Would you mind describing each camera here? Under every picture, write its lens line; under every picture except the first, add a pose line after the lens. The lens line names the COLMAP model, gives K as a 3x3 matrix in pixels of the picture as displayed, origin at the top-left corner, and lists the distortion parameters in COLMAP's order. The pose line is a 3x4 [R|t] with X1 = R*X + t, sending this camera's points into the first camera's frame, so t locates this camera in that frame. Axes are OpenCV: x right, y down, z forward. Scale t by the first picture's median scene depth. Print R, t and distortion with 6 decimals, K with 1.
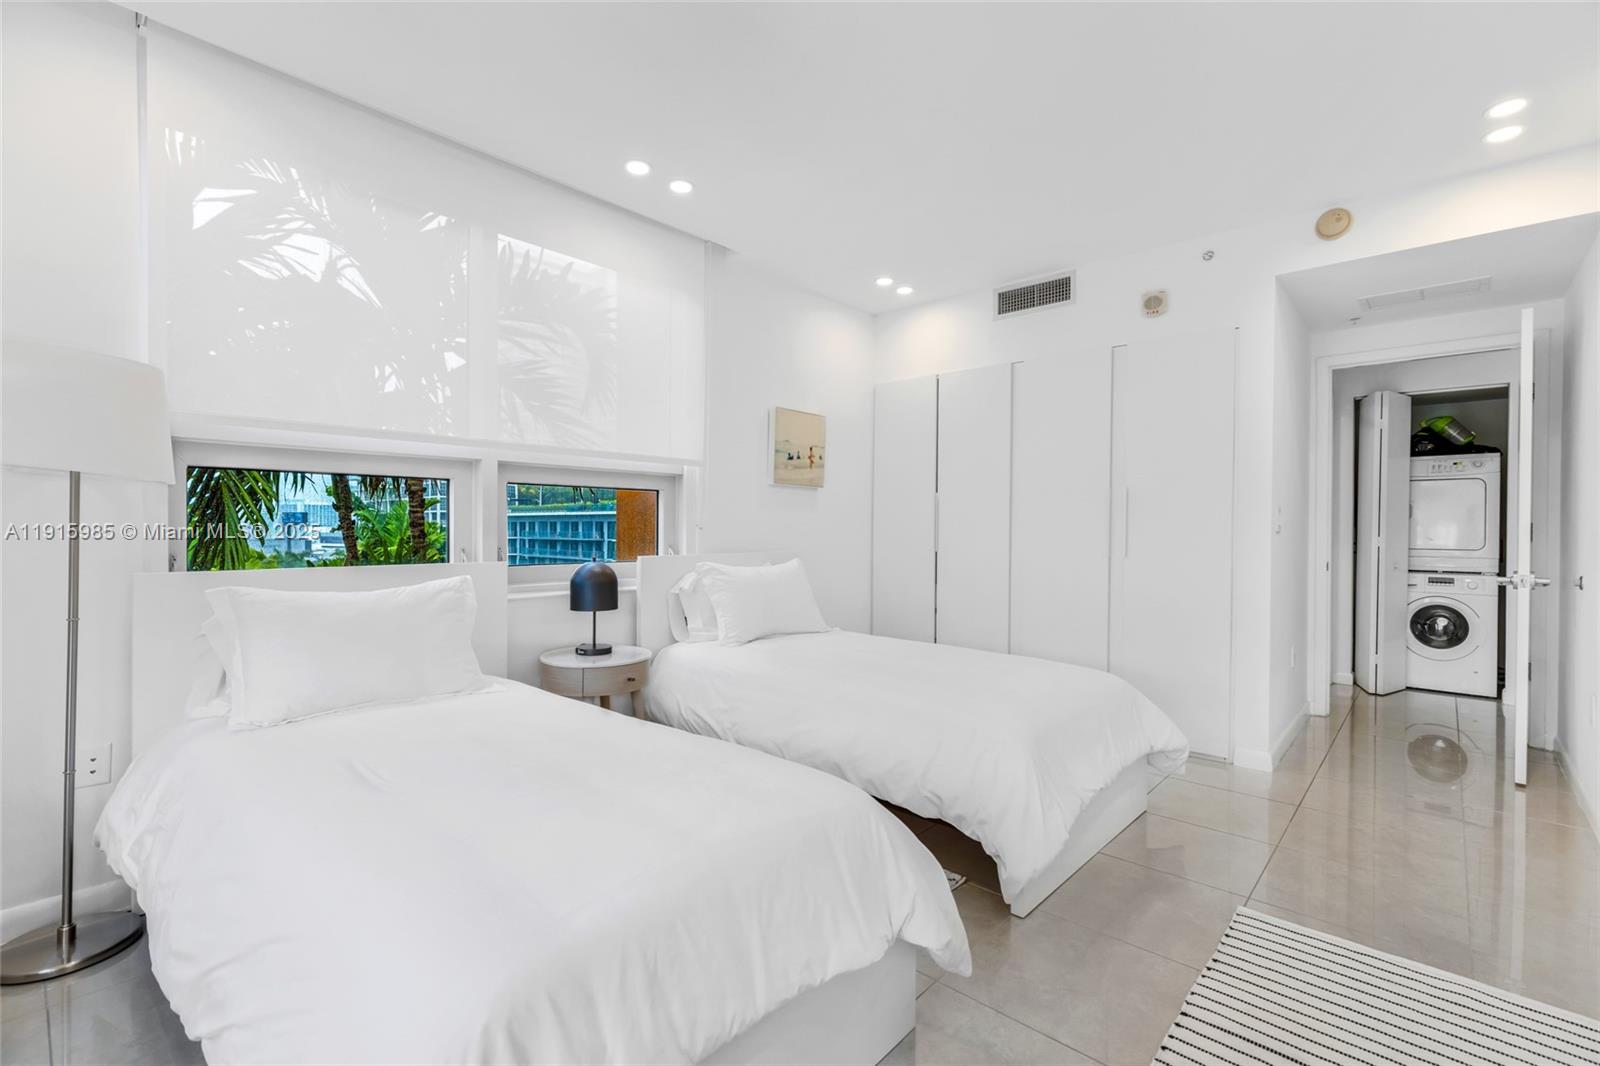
lens RADIAL K [[704.5, 0, 808.3], [0, 704.5, 529.7], [0, 0, 1]] dist [0.004691, 0.000101]
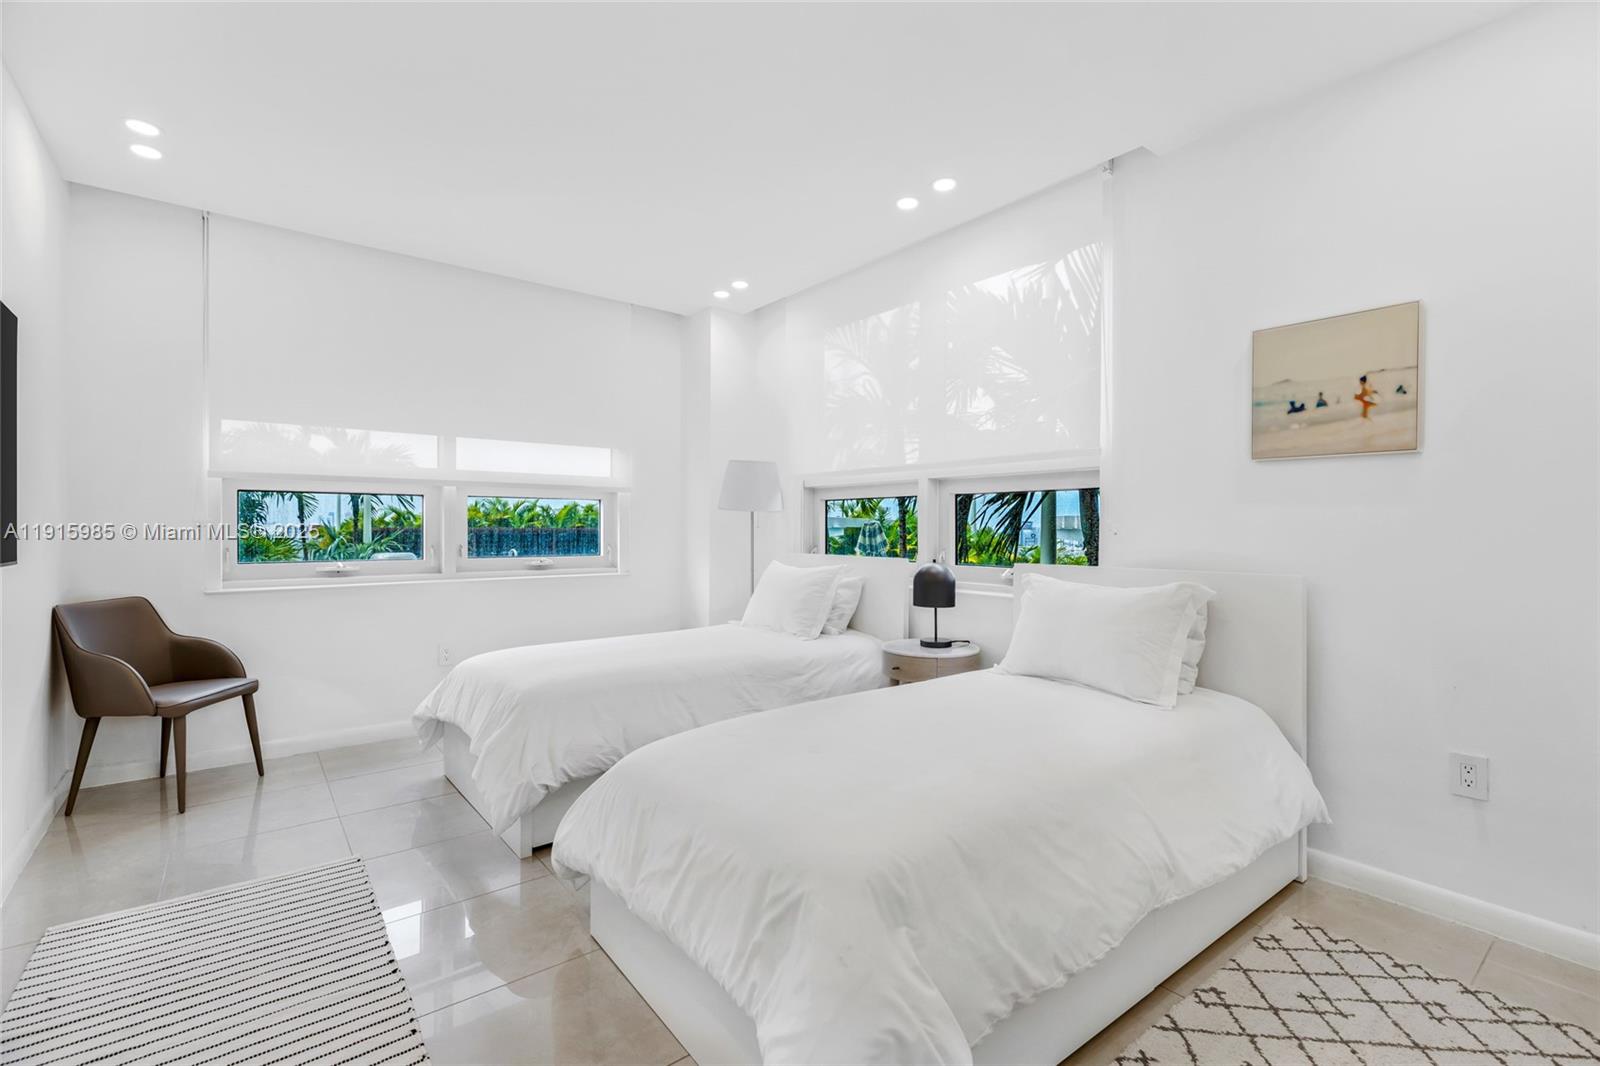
lens RADIAL K [[718.4, 0, 808.9], [0, 718.4, 529.6], [0, 0, 1]] dist [0.003258, -0.000172]
pose [[-0.179404, 0.000872, -0.983775, 0.619445], [-0.003570, 0.999992, 0.001538, -0.005926], [0.983769, 0.003788, -0.179399, 0.738386]]
